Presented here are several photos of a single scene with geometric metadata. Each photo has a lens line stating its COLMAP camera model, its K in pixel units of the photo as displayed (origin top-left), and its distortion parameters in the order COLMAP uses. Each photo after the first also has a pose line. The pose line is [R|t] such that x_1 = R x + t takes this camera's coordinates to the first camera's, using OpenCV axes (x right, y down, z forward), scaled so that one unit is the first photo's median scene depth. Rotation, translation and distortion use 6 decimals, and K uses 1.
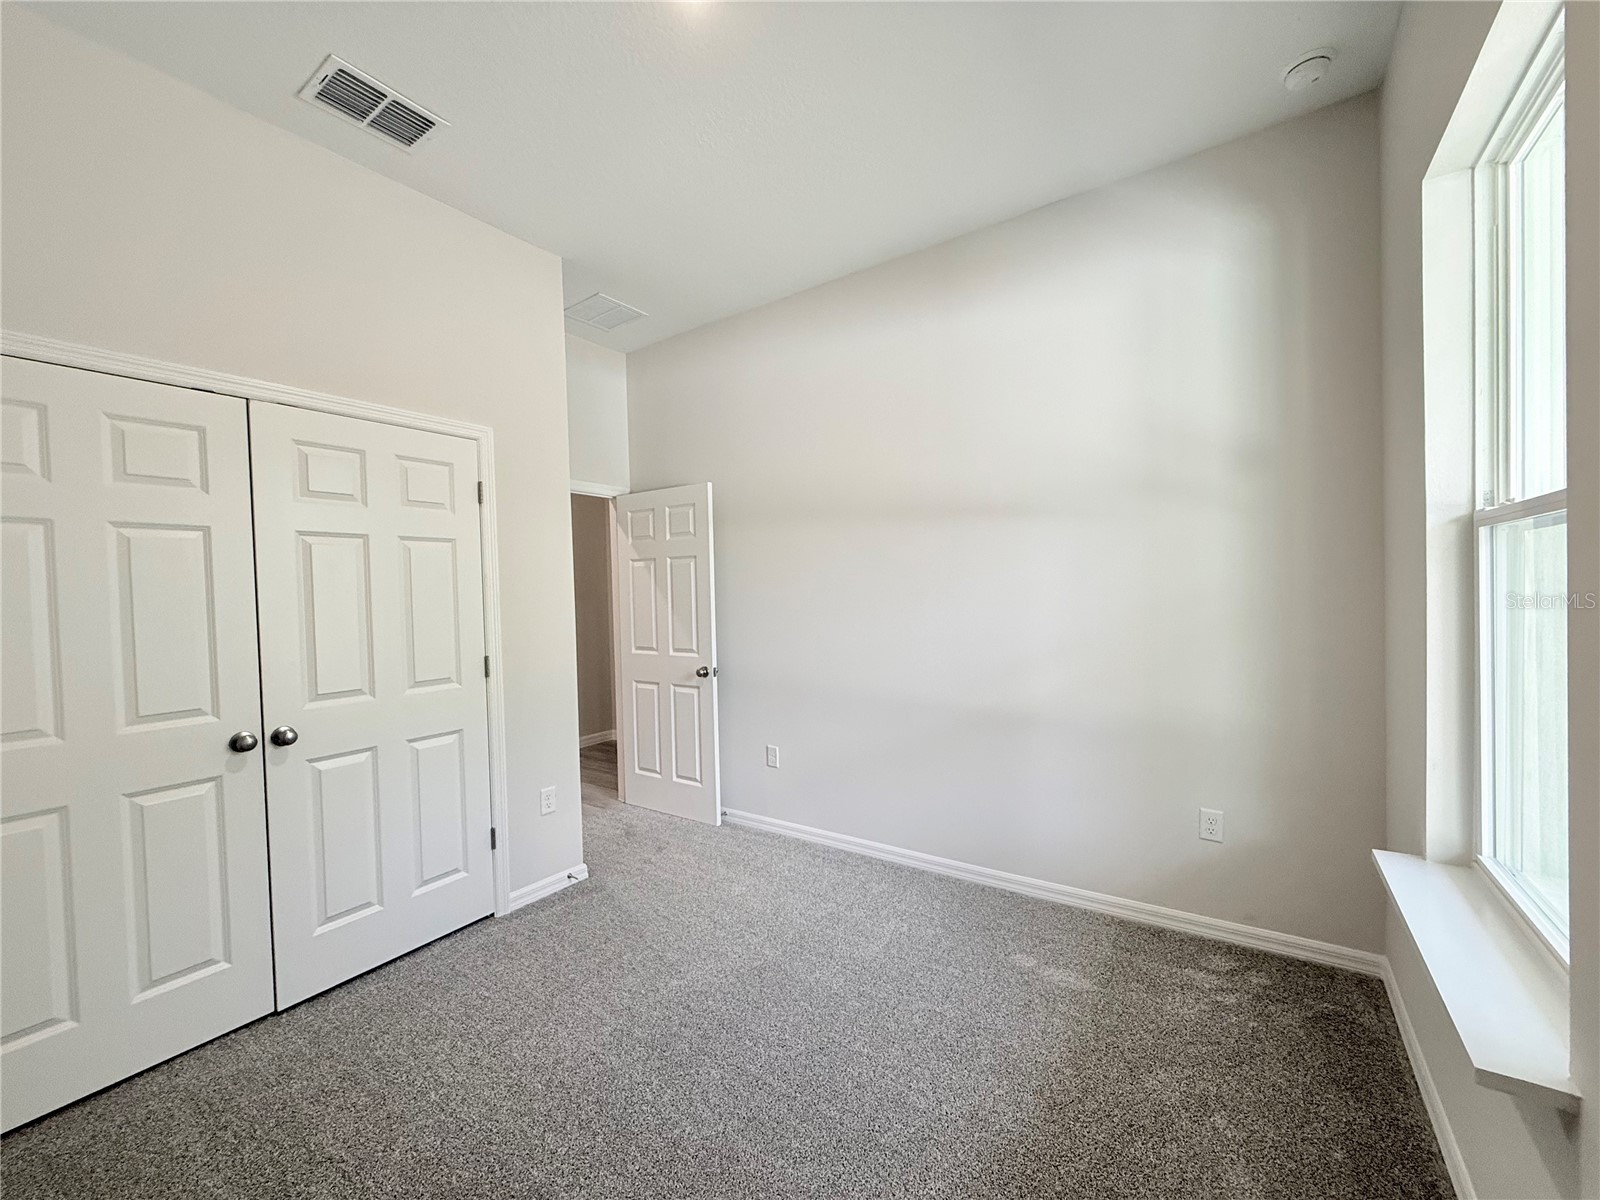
lens RADIAL K [[638.8, 0, 796.3], [0, 638.8, 603.6], [0, 0, 1]] dist [0.000982, 0.000133]
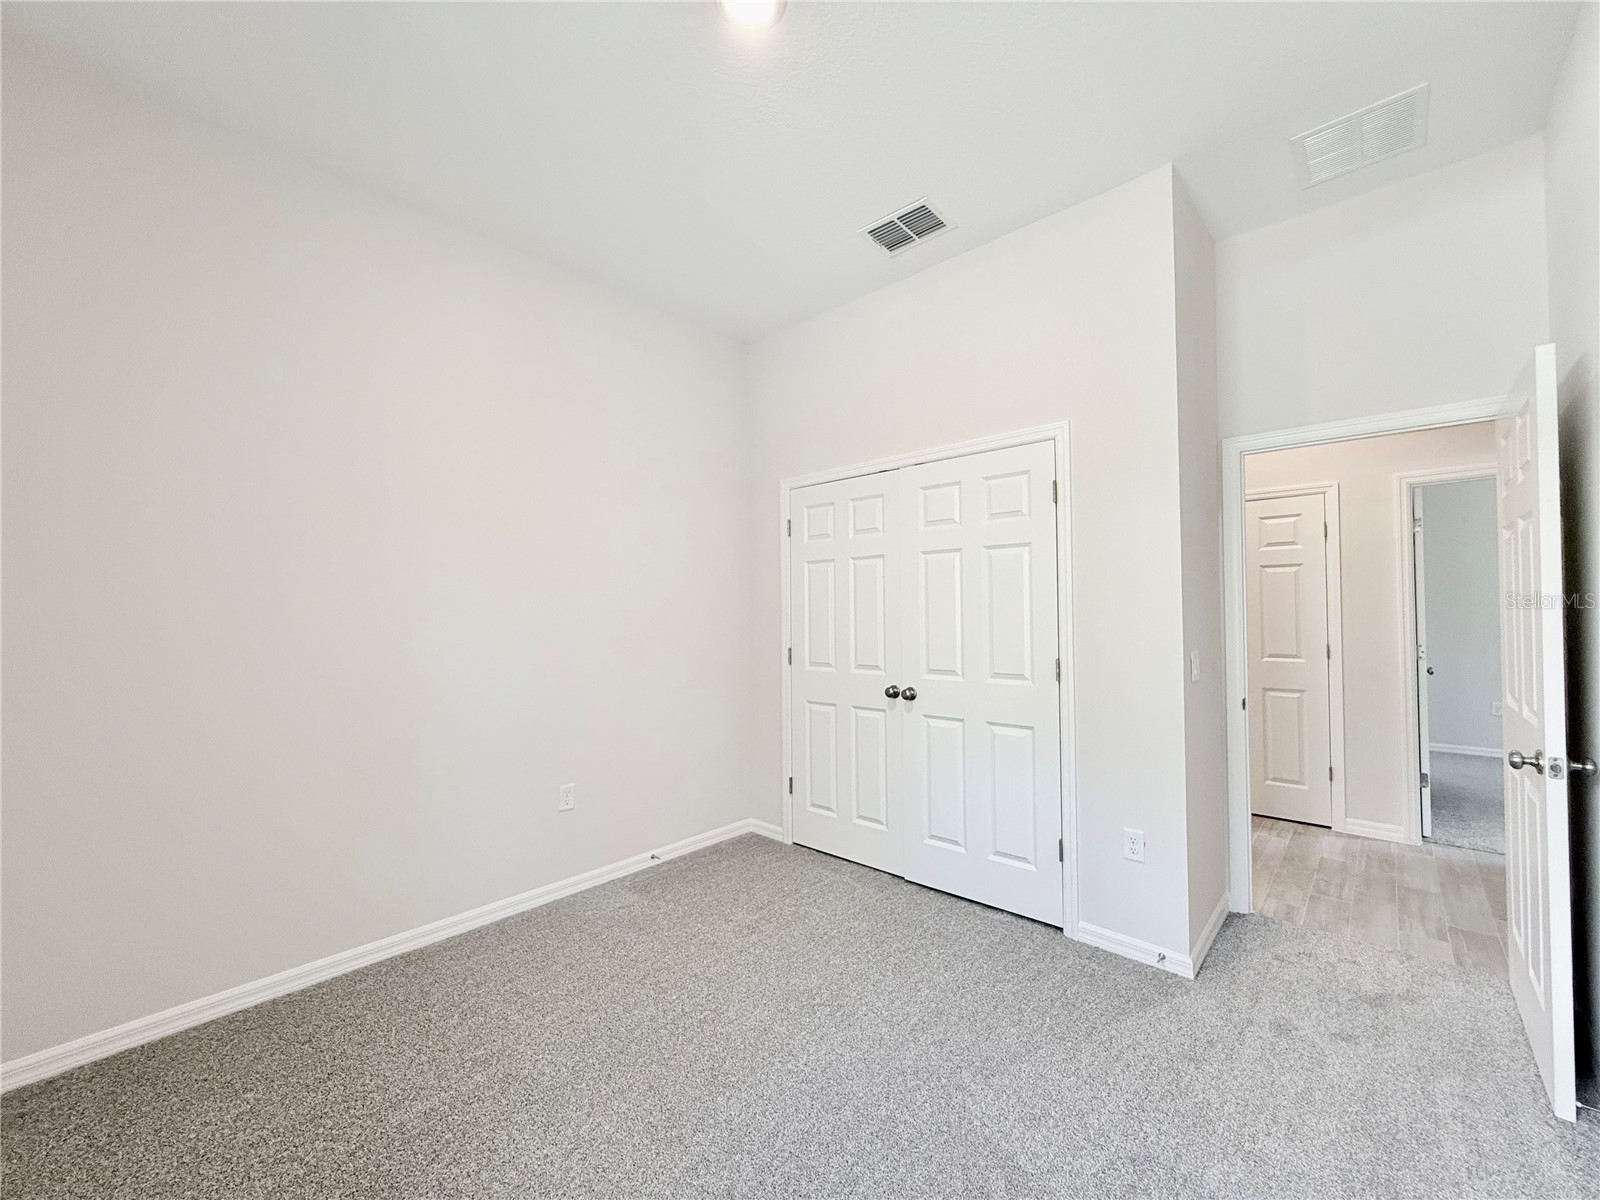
lens RADIAL K [[603.2, 0, 800.0], [0, 603.2, 600.0], [0, 0, 1]] dist [0.001431, 0.000174]
pose [[-0.099026, 0.009187, -0.995042, 0.456508], [-0.007926, 0.999918, 0.010021, -0.013331], [0.995053, 0.008879, -0.098945, 0.688063]]
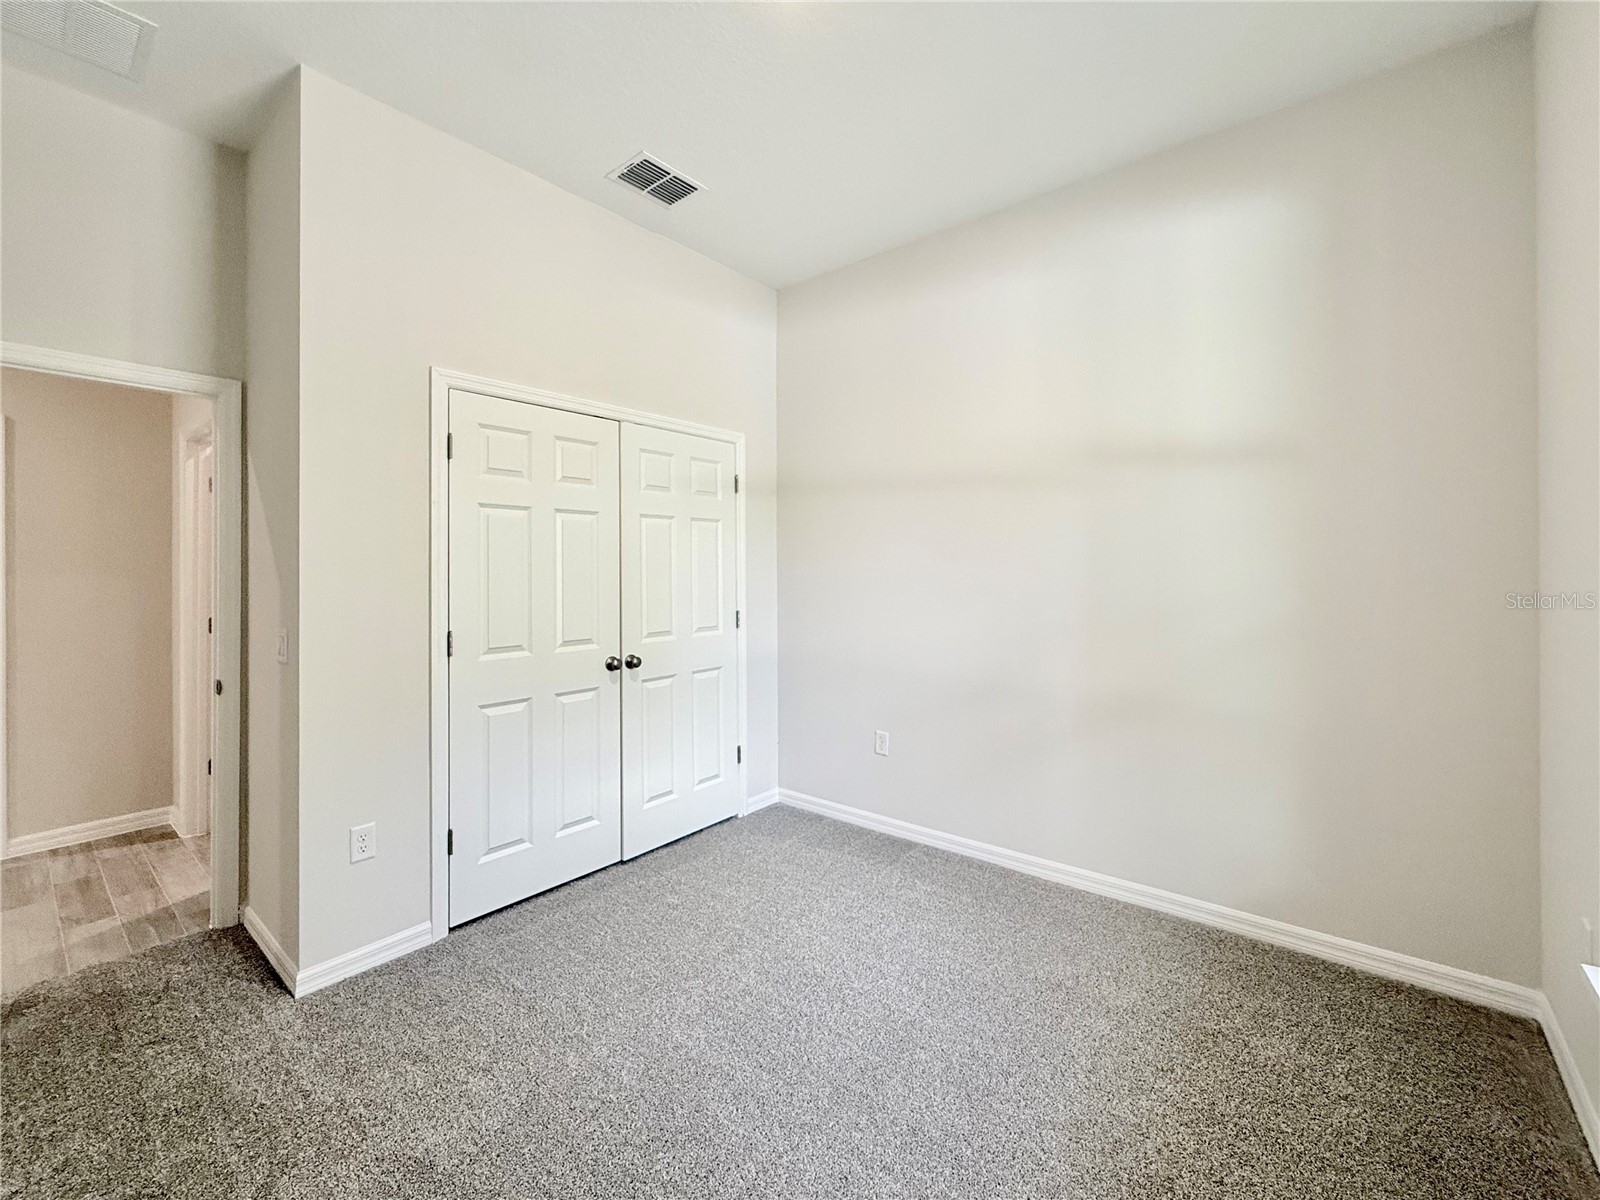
lens RADIAL K [[676.9, 0, 806.8], [0, 676.9, 573.7], [0, 0, 1]] dist [0.029770, -0.000126]
pose [[0.996982, 0.025247, -0.073413, -0.245959], [-0.025913, 0.999631, -0.008134, 0.013473], [0.073181, 0.010012, 0.997268, -0.345690]]
